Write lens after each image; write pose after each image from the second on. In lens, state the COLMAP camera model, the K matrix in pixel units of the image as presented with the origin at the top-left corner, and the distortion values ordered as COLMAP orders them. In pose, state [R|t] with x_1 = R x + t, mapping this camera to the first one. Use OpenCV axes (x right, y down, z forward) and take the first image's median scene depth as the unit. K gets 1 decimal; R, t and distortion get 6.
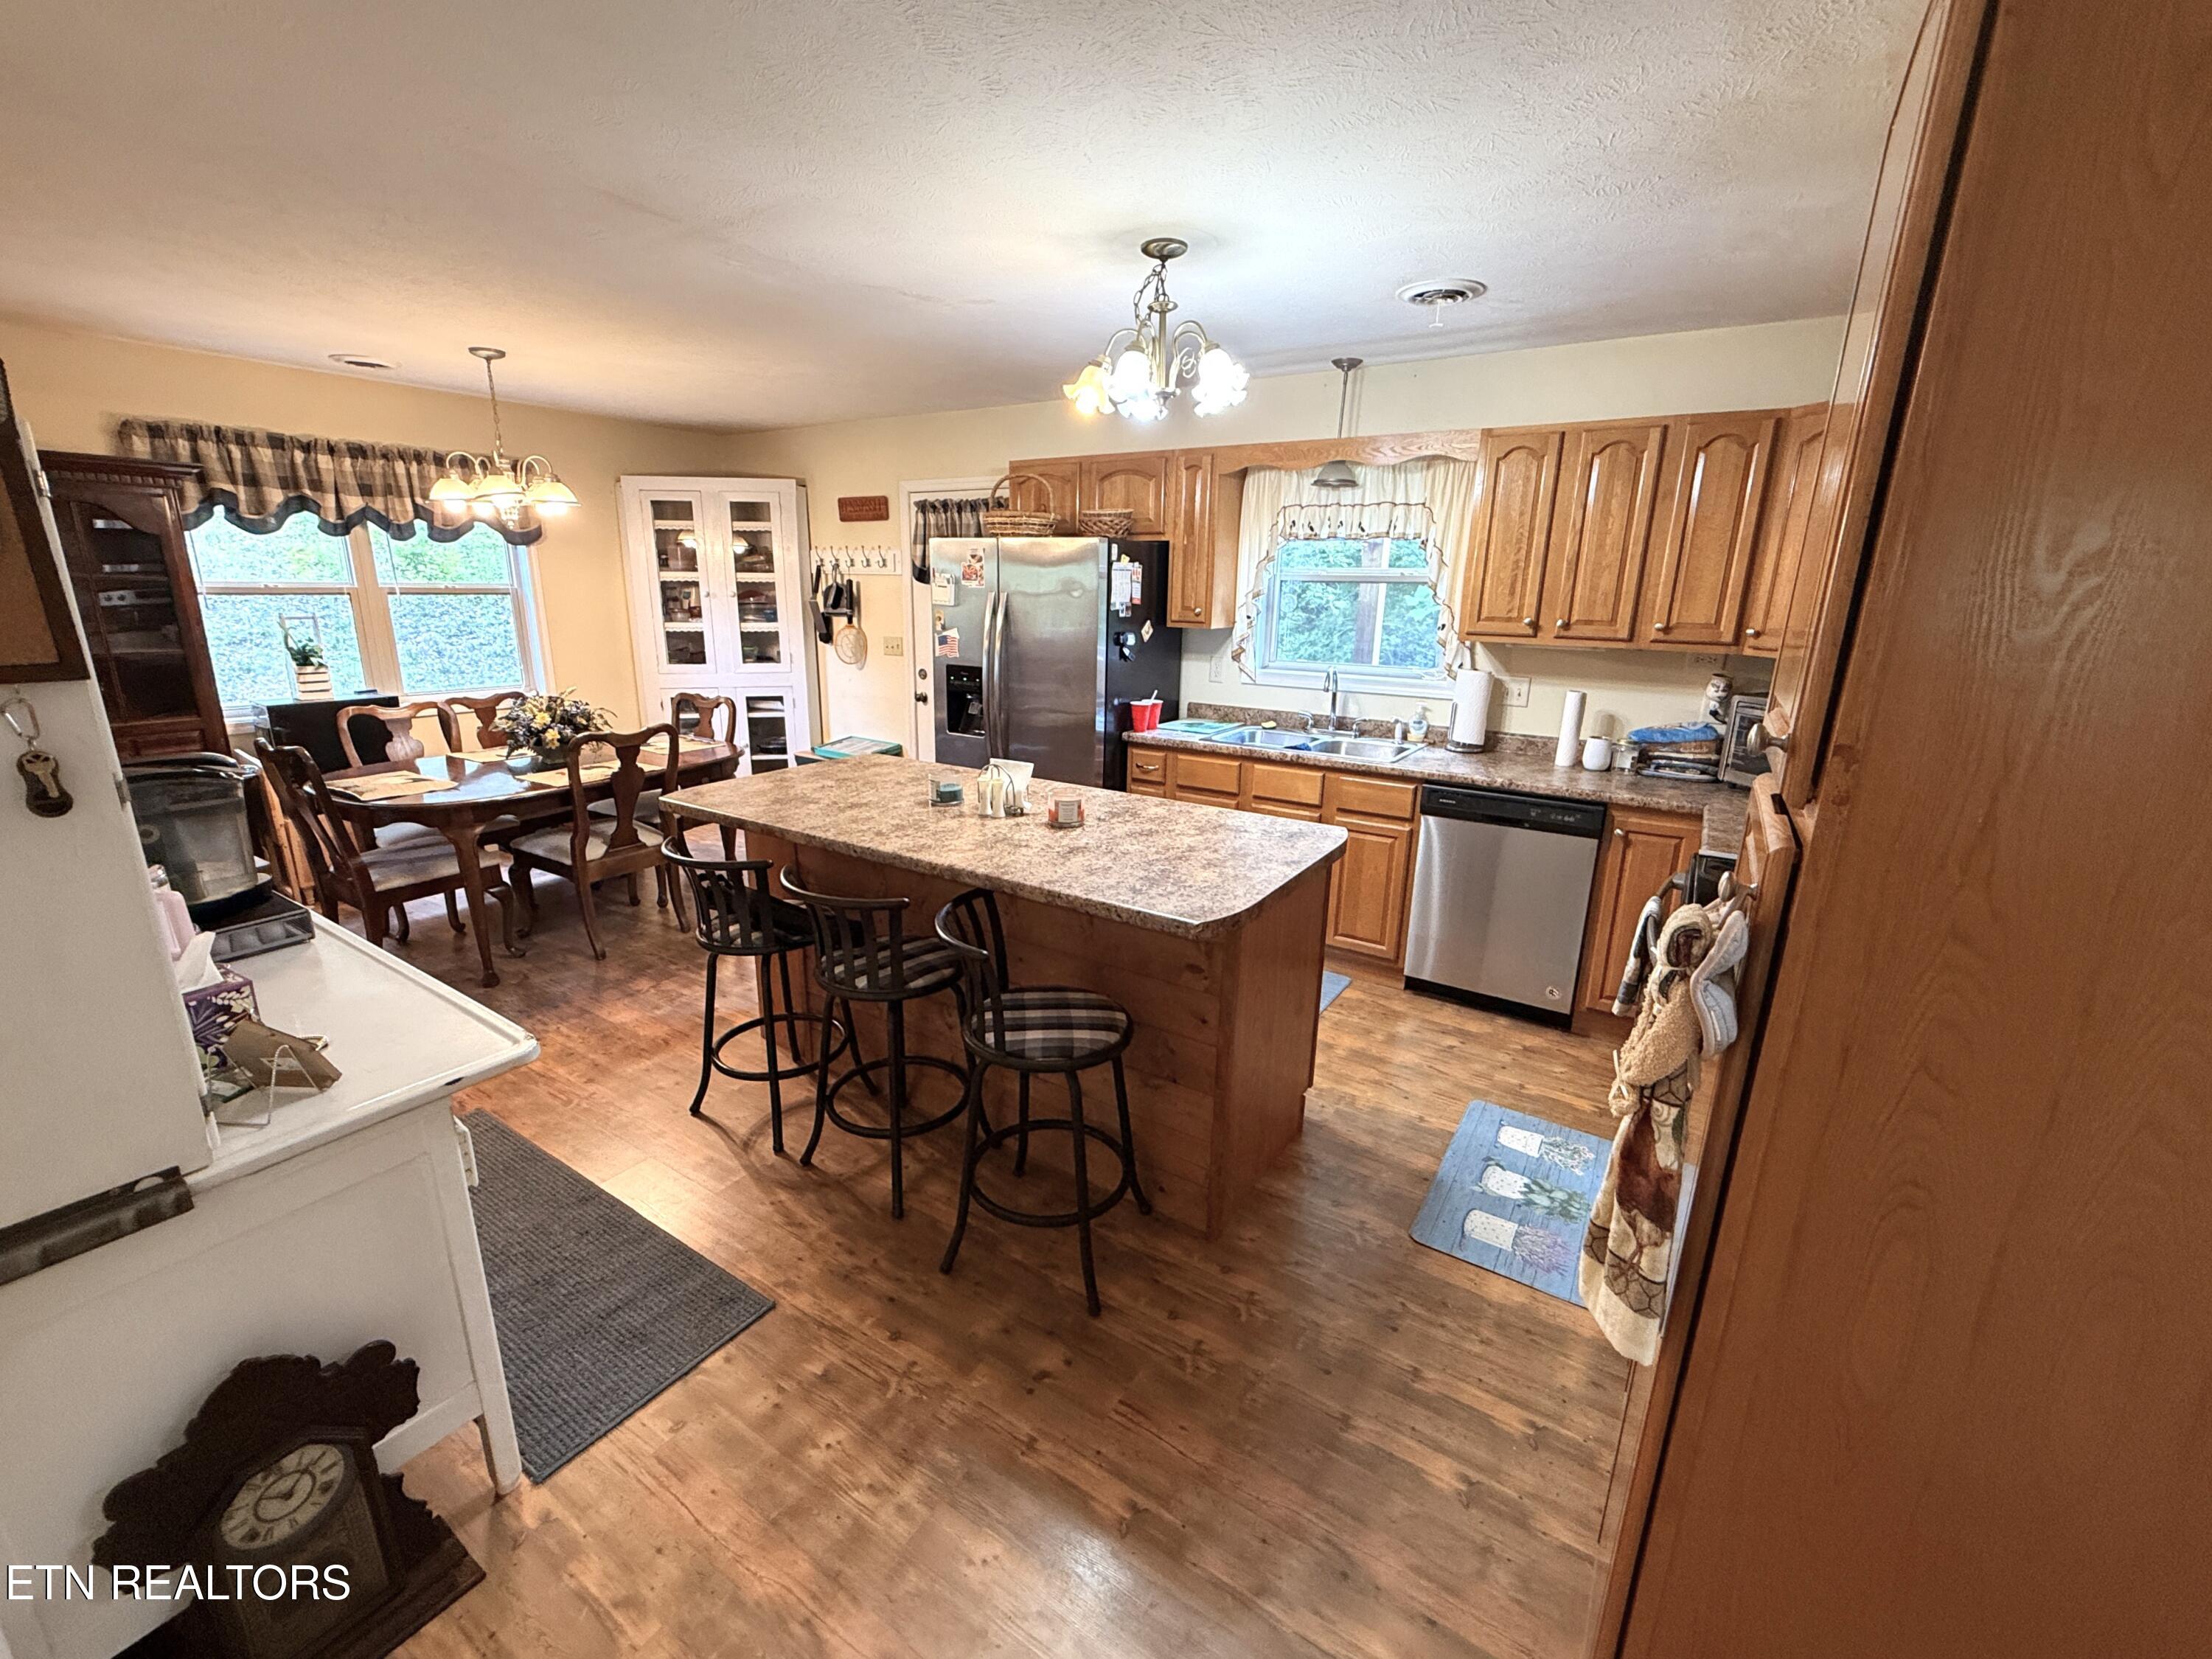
lens RADIAL K [[895.8, 0, 1091.5], [0, 895.8, 828.2], [0, 0, 1]] dist [0.001388, -0.000264]
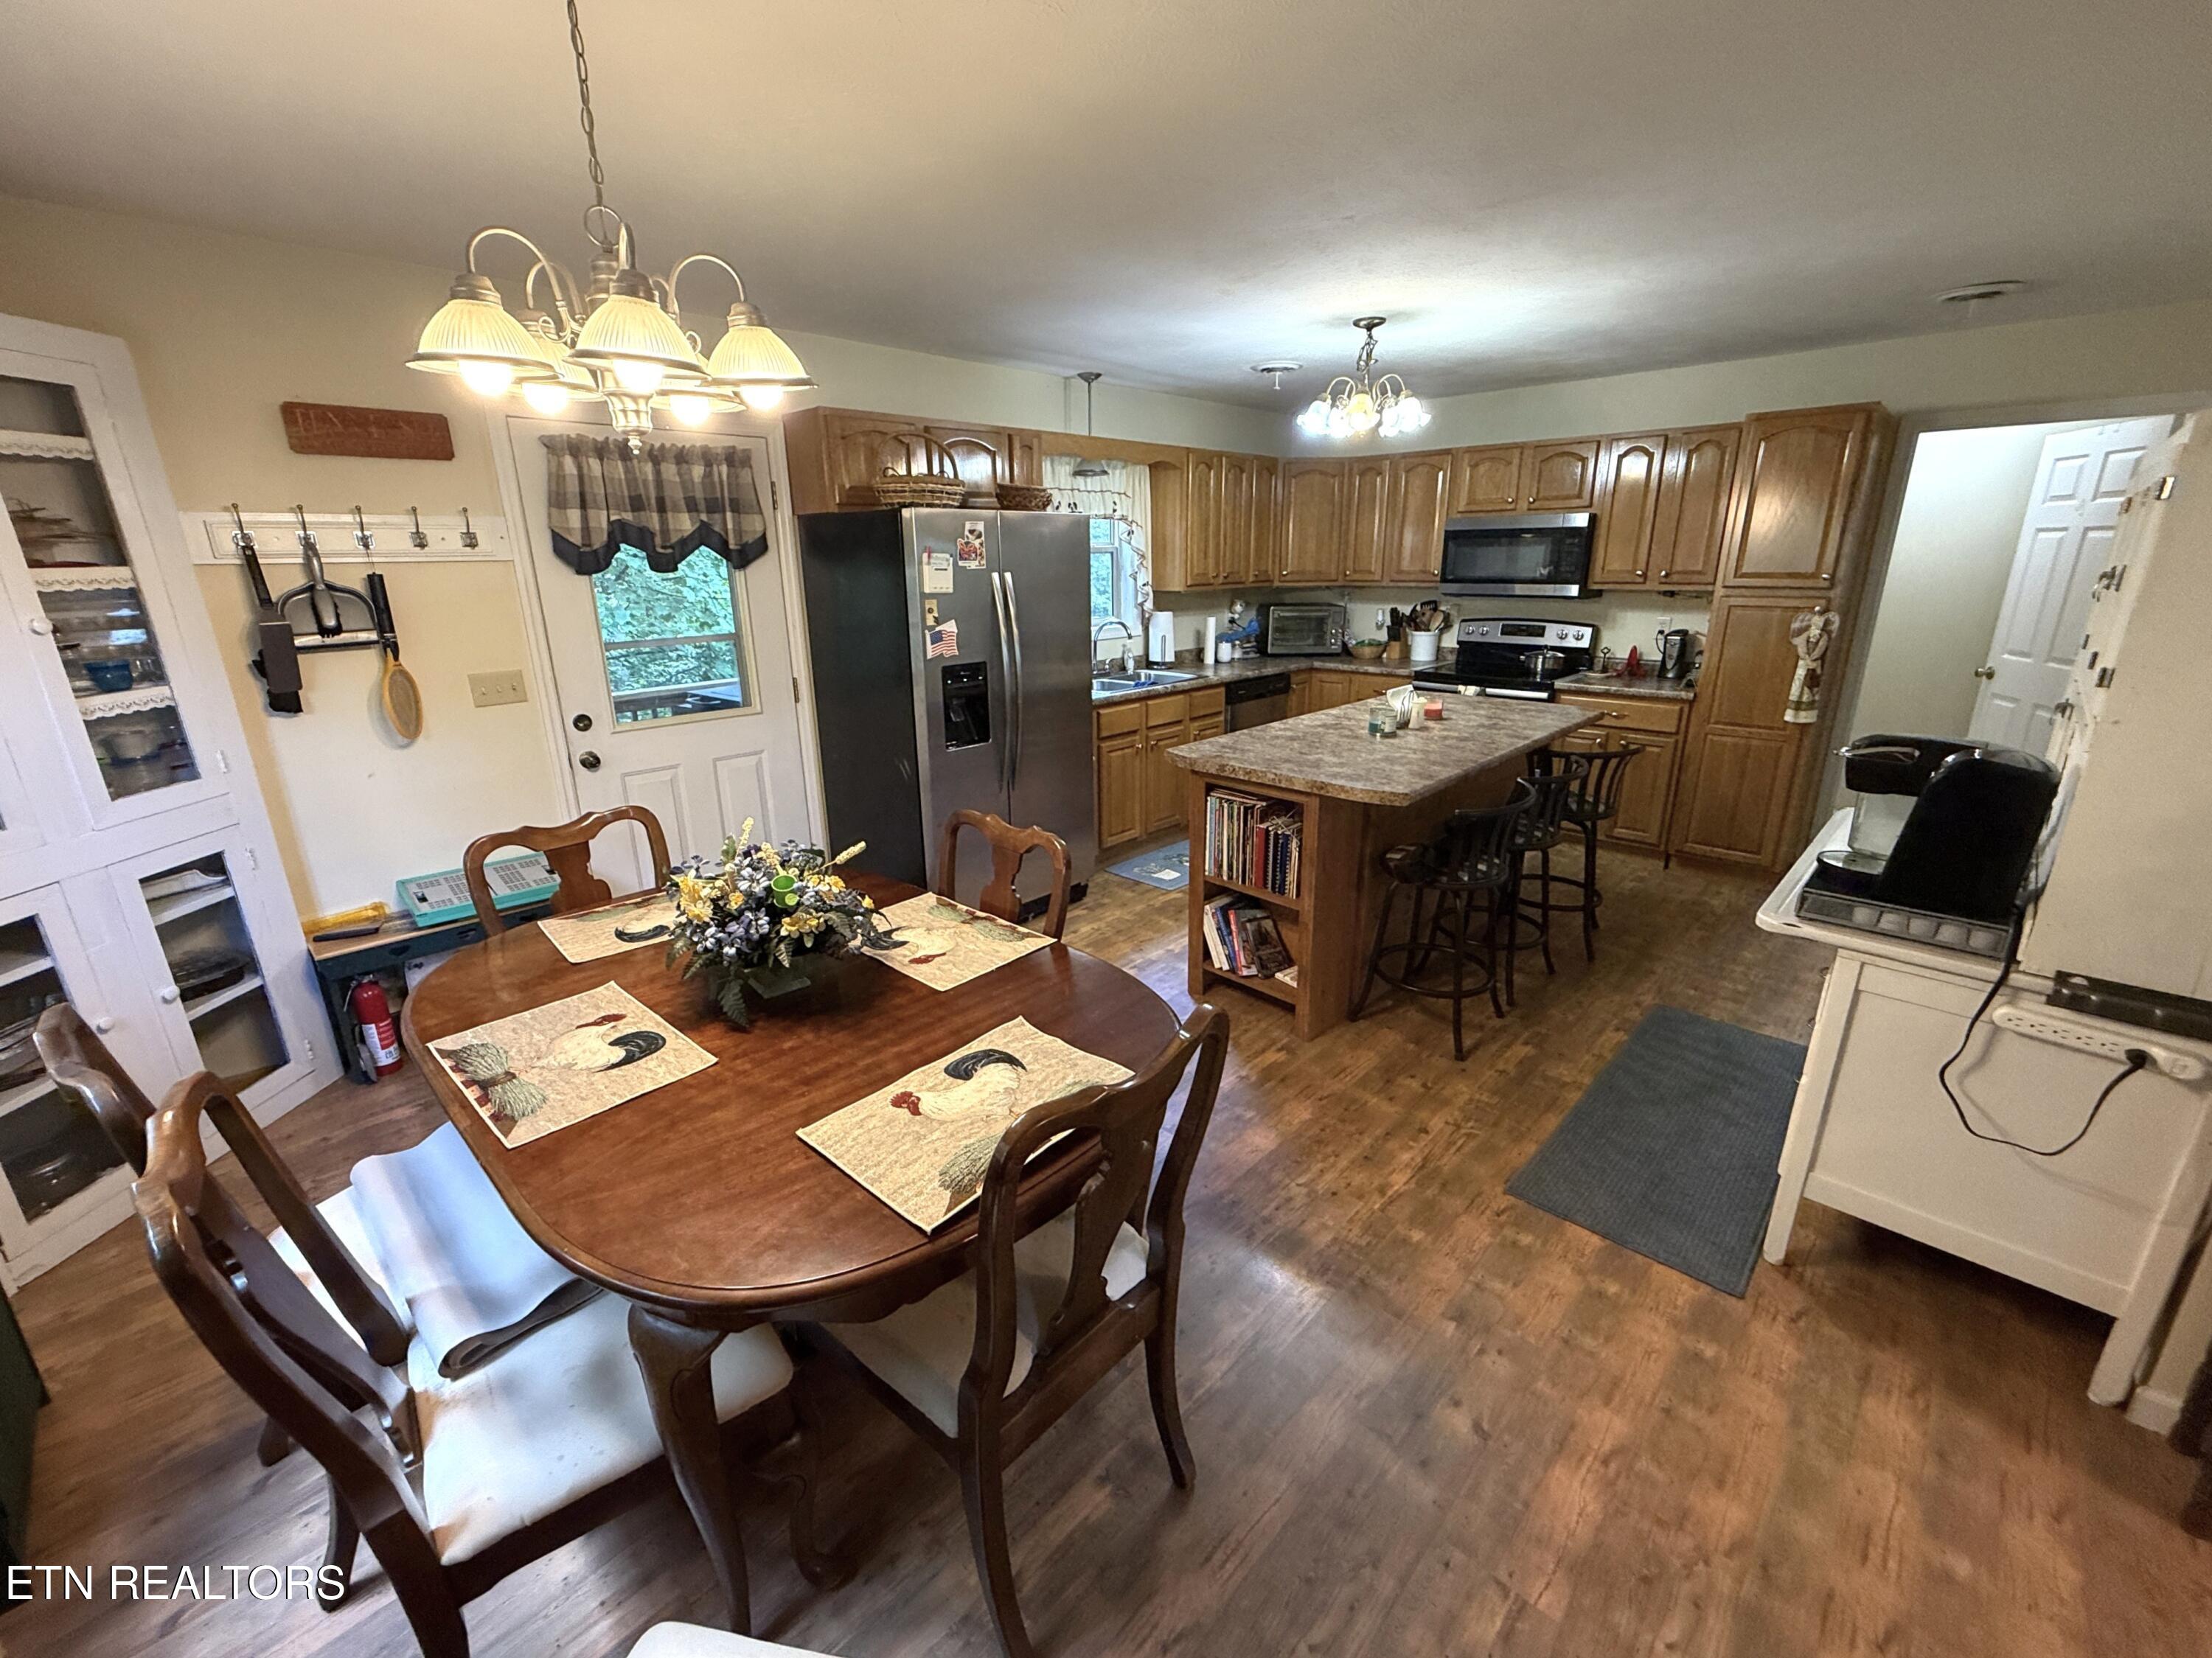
lens RADIAL K [[895.7, 0, 1091.5], [0, 895.7, 827.7], [0, 0, 1]] dist [0.001388, -0.000264]
pose [[0.173610, -0.301009, 0.937685, -0.728806], [0.276775, 0.928681, 0.246875, -0.161498], [-0.945122, 0.216668, 0.244540, 0.540676]]
